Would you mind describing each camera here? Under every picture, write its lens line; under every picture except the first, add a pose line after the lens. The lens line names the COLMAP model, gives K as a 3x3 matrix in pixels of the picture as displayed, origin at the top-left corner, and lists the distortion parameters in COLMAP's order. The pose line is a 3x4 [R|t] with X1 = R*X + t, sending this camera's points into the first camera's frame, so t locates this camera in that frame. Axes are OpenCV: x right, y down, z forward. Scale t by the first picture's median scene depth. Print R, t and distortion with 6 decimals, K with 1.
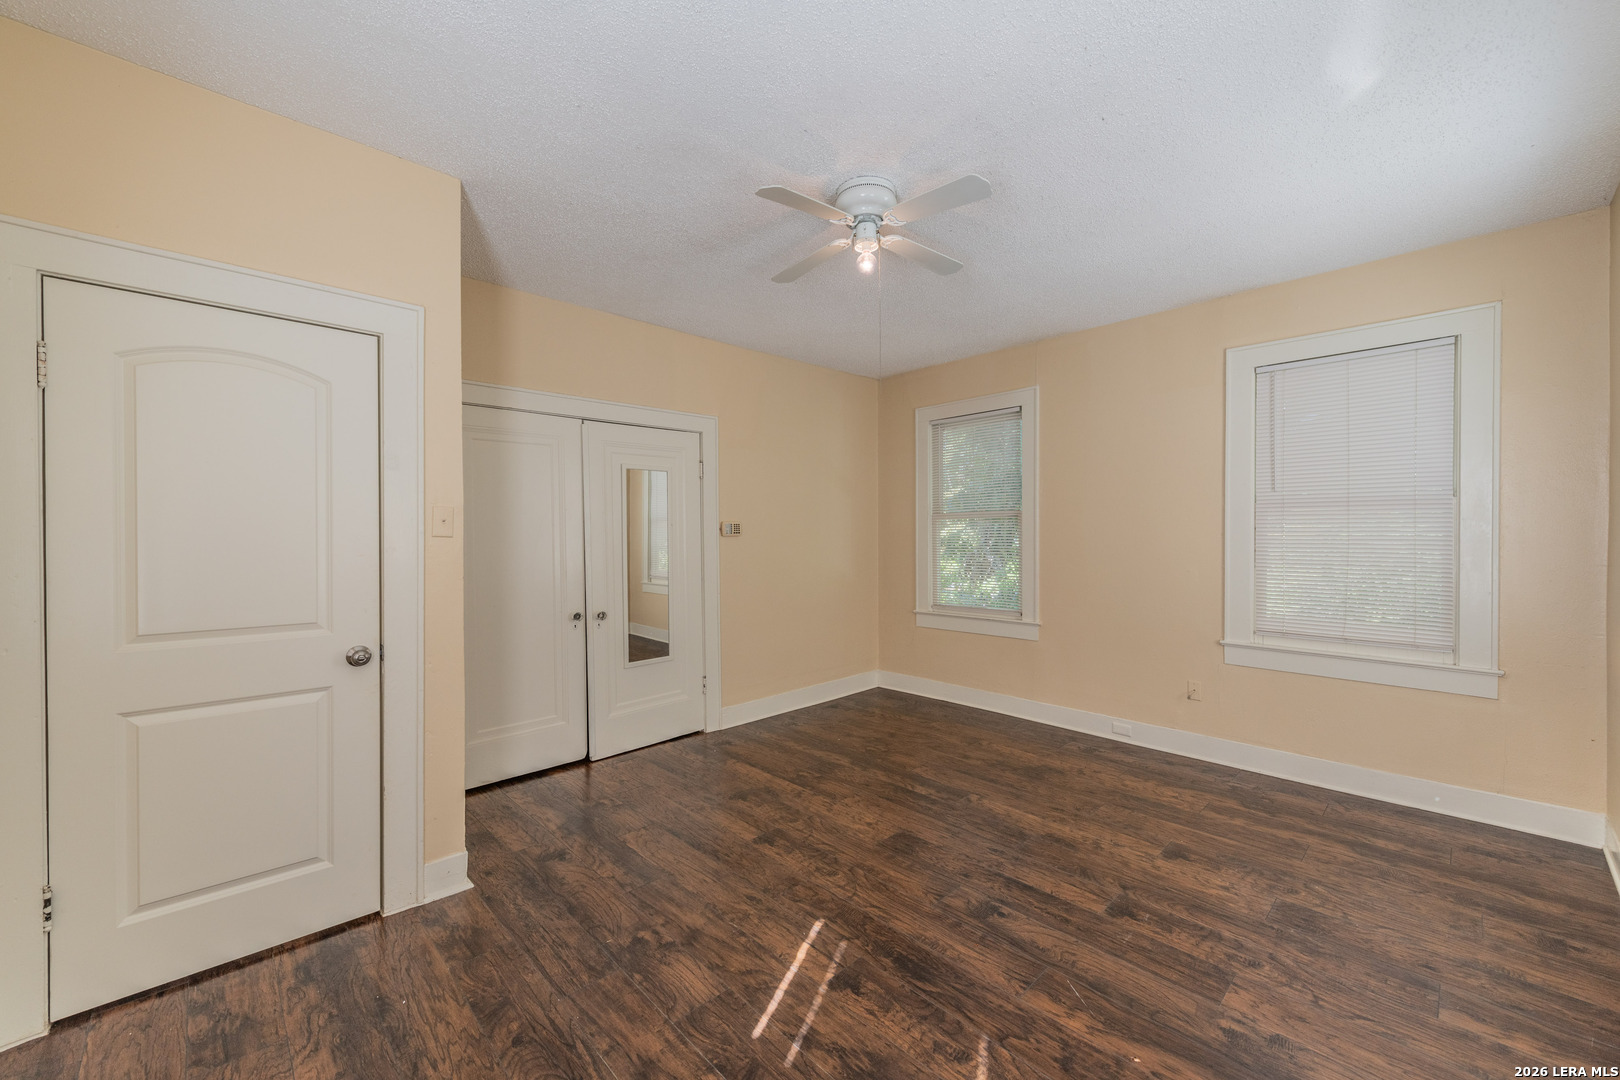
lens RADIAL K [[624.0, 0, 810.0], [0, 624.0, 540.0], [0, 0, 1]] dist [0.001553, -0.000784]
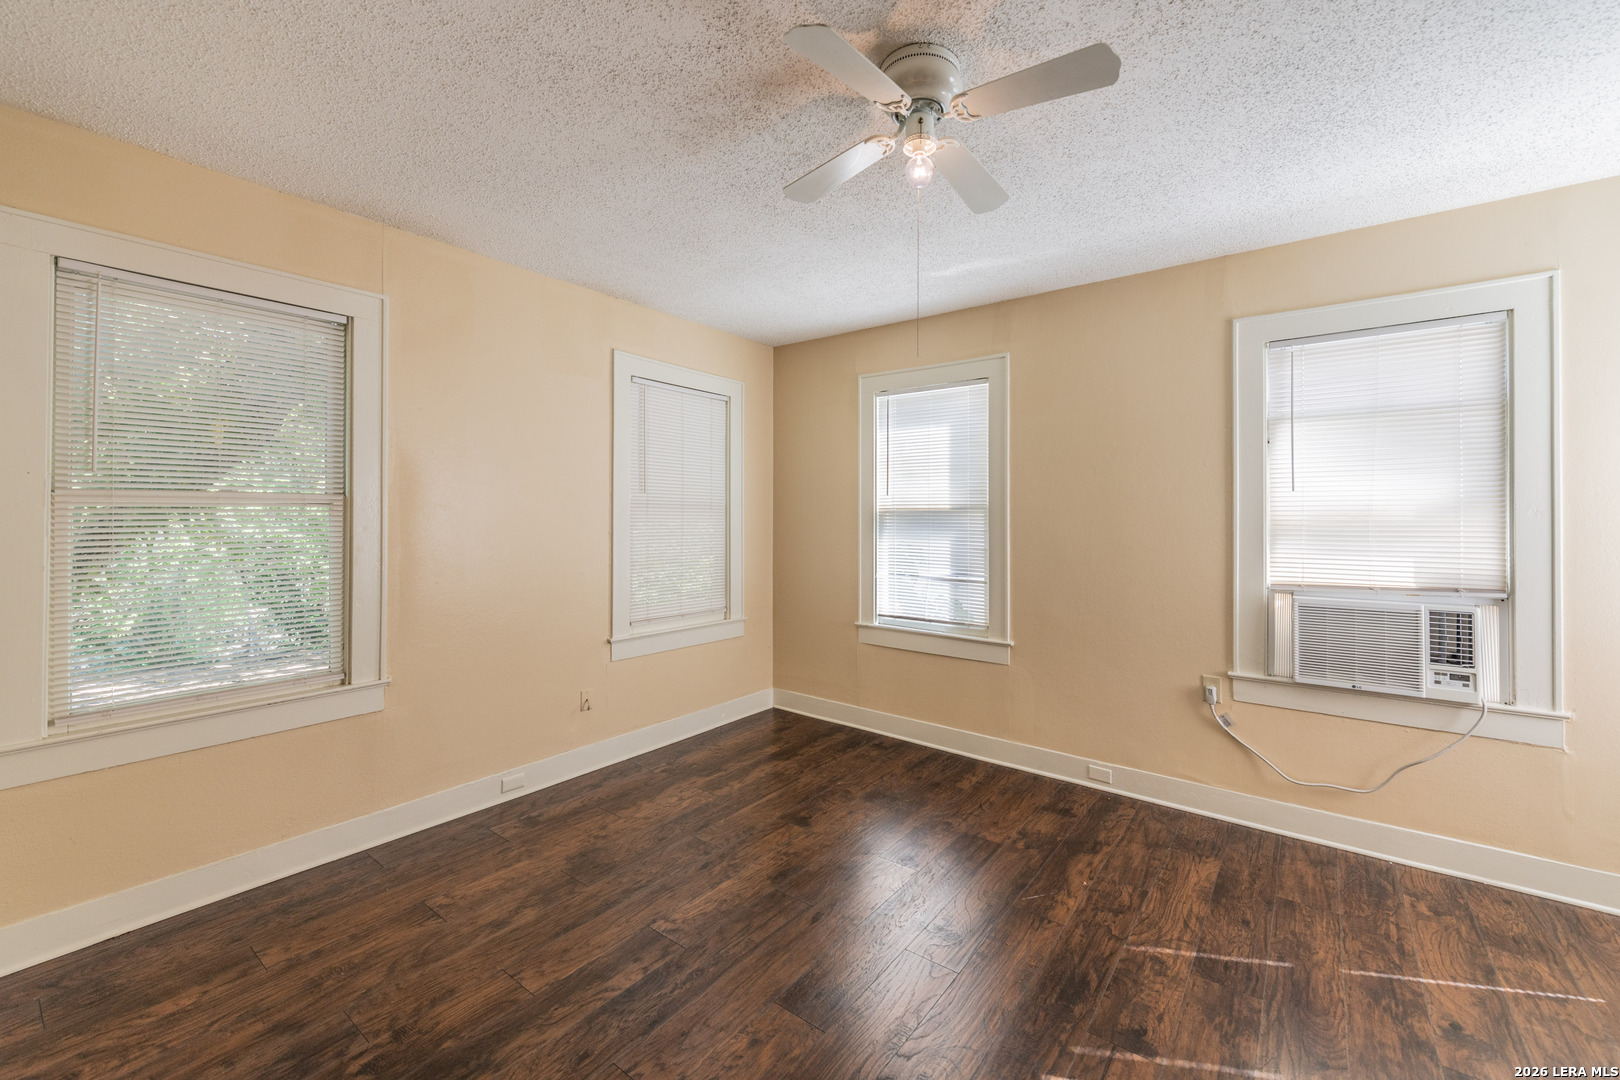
lens RADIAL K [[649.0, 0, 834.0], [0, 649.0, 511.5], [0, 0, 1]] dist [0.018118, -0.006675]
pose [[-0.168246, 0.011673, 0.985676, -0.566183], [0.007725, 0.999915, -0.010524, -0.037597], [-0.985715, 0.005844, -0.168322, 1.102103]]
